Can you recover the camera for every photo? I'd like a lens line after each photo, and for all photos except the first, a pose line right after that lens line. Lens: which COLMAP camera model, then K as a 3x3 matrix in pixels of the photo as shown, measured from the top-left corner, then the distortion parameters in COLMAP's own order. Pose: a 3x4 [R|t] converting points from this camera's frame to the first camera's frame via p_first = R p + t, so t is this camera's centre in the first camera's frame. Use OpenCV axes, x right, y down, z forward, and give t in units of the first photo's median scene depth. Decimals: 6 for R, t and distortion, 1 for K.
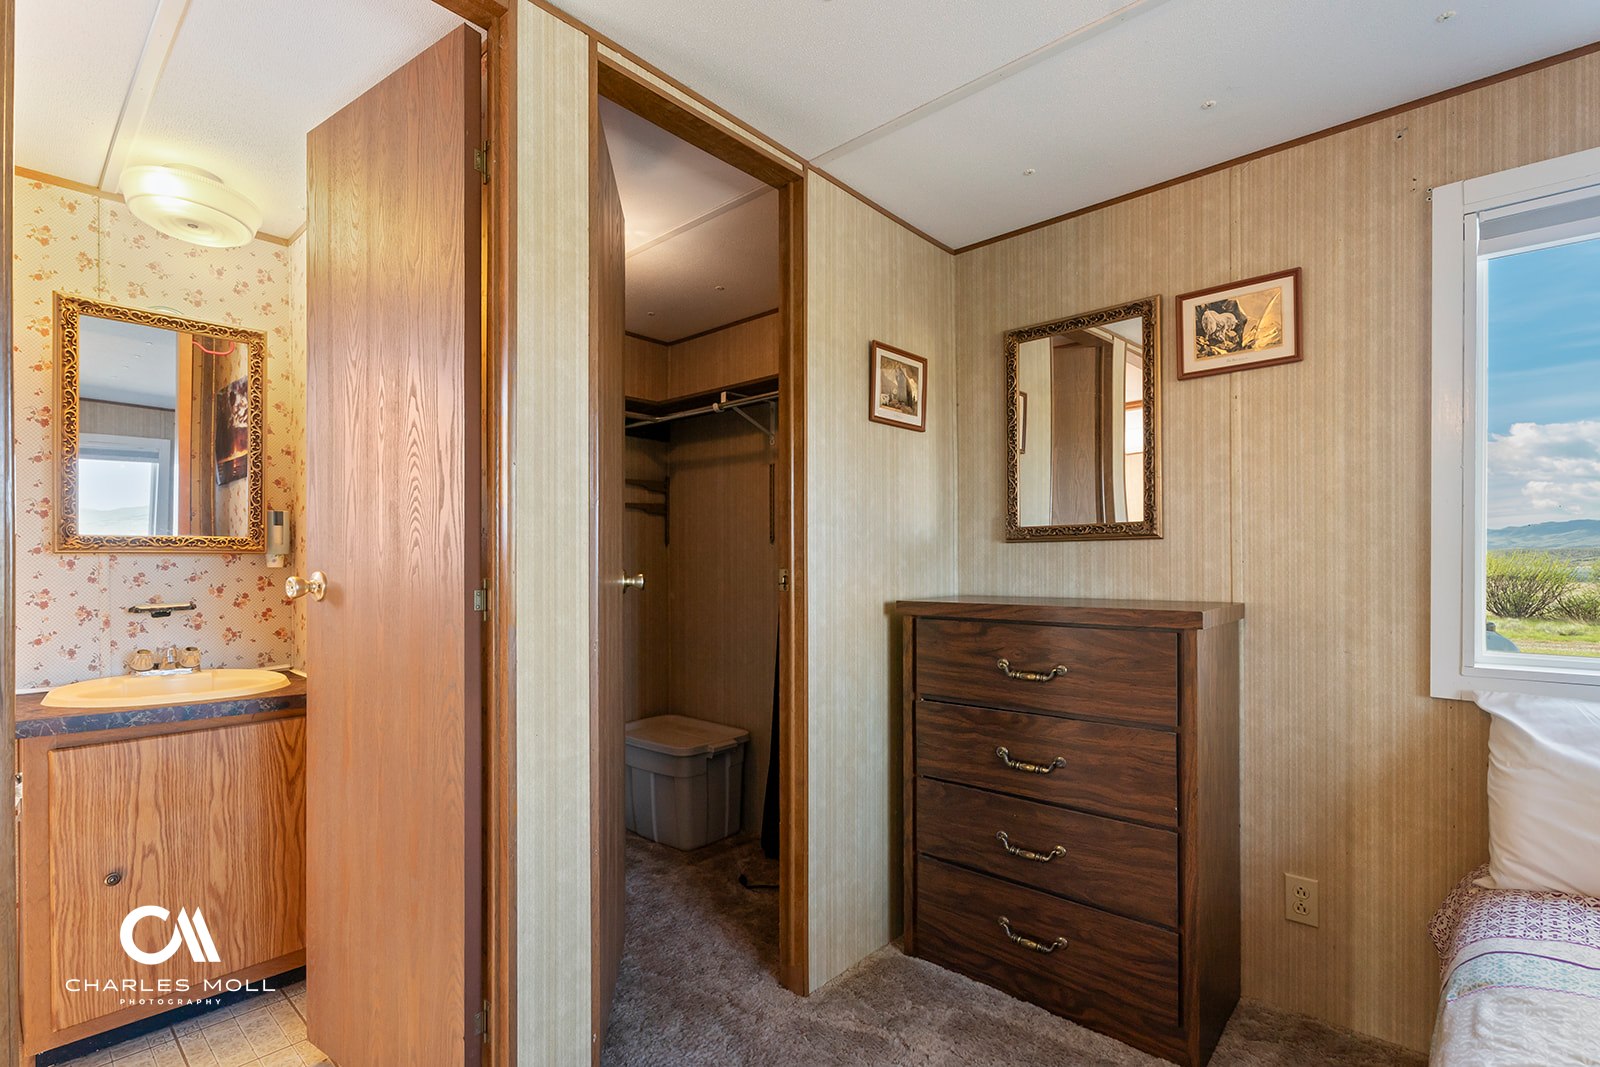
lens RADIAL K [[732.5, 0, 785.3], [0, 732.5, 564.0], [0, 0, 1]] dist [0.002822, -0.001707]
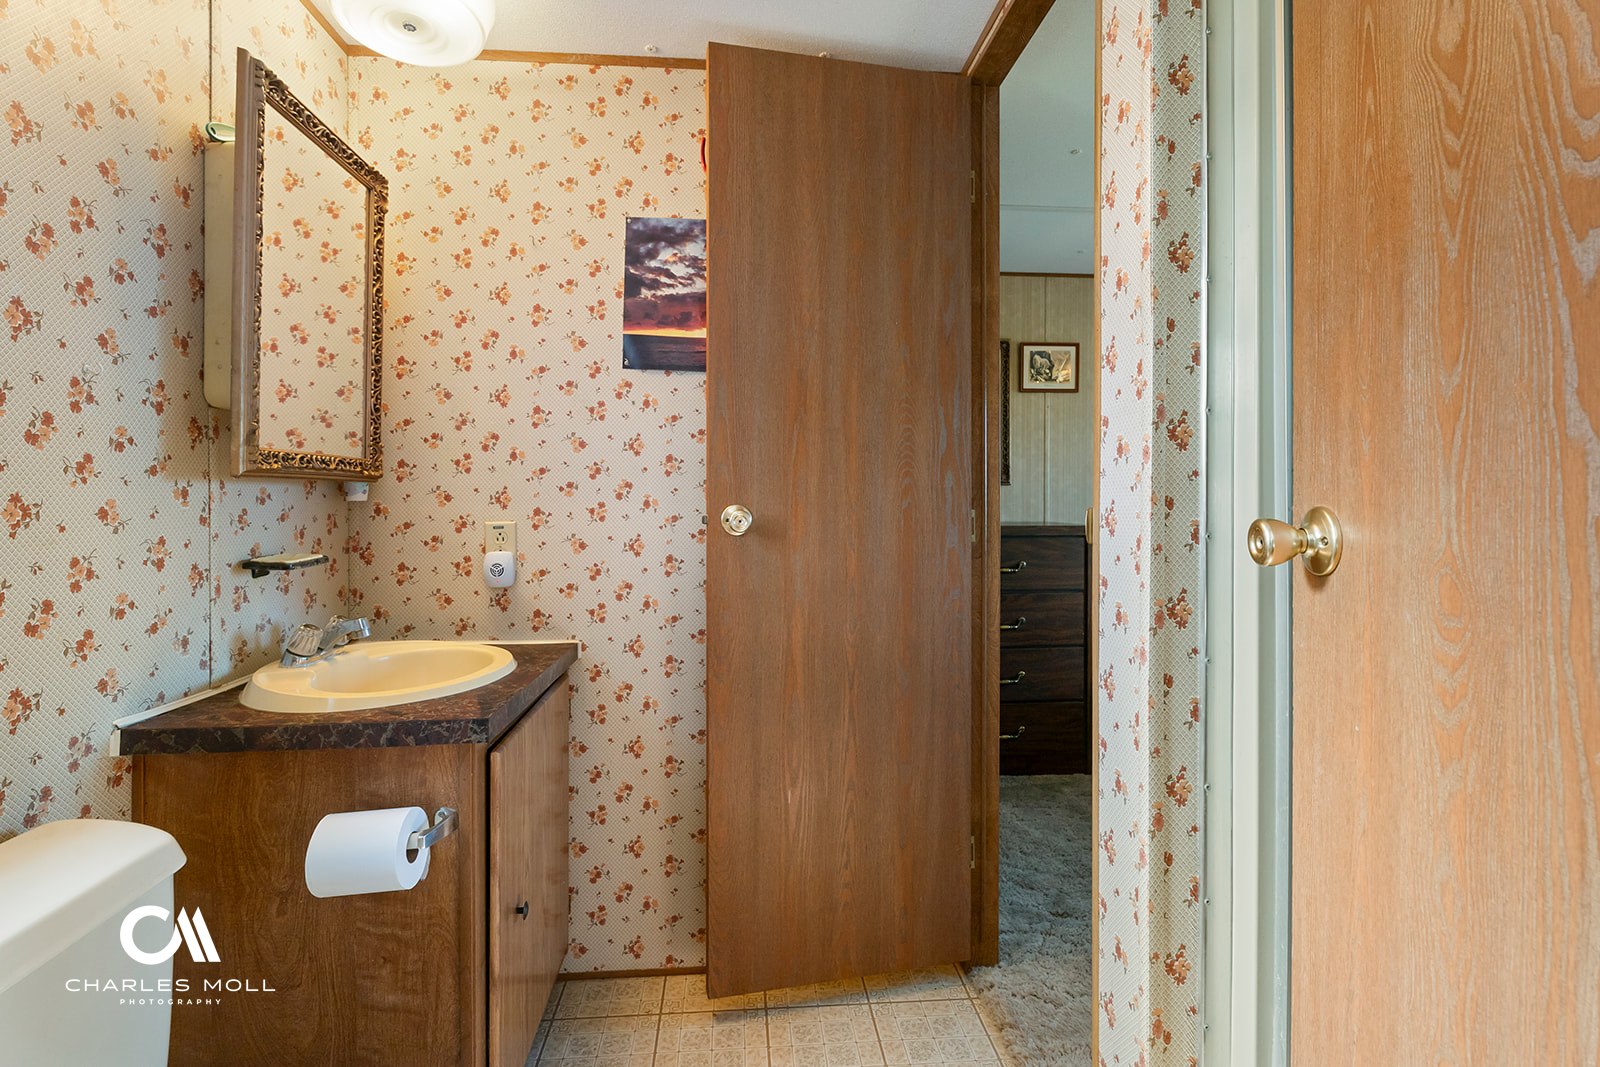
lens RADIAL K [[732.5, 0, 773.1], [0, 732.5, 497.1], [0, 0, 1]] dist [0.002822, -0.001707]
pose [[0.689408, 0.006210, 0.724346, -1.113247], [-0.004491, 0.999981, -0.004299, 0.002998], [-0.724359, -0.000289, 0.689423, 0.250722]]
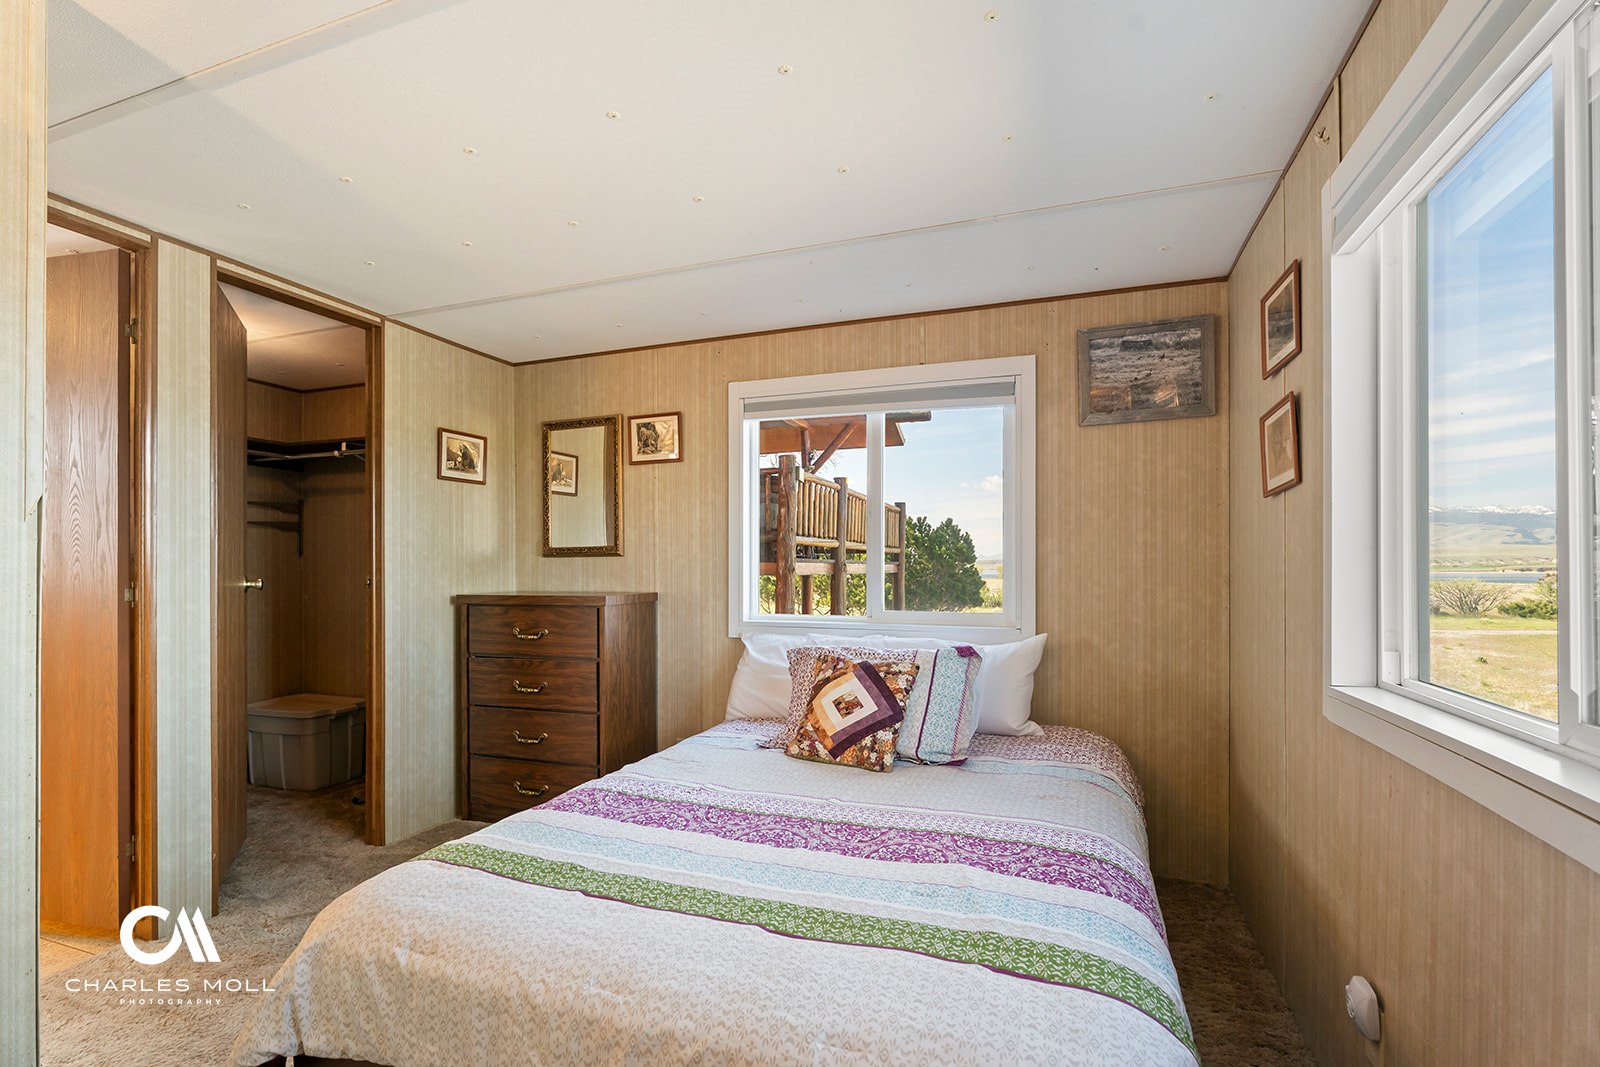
lens RADIAL K [[732.5, 0, 790.6], [0, 732.5, 565.7], [0, 0, 1]] dist [0.002822, -0.001707]
pose [[0.928695, -0.001261, 0.370843, 0.251879], [0.003034, 0.999987, -0.004198, -0.003607], [-0.370832, 0.005024, 0.928686, -0.771220]]
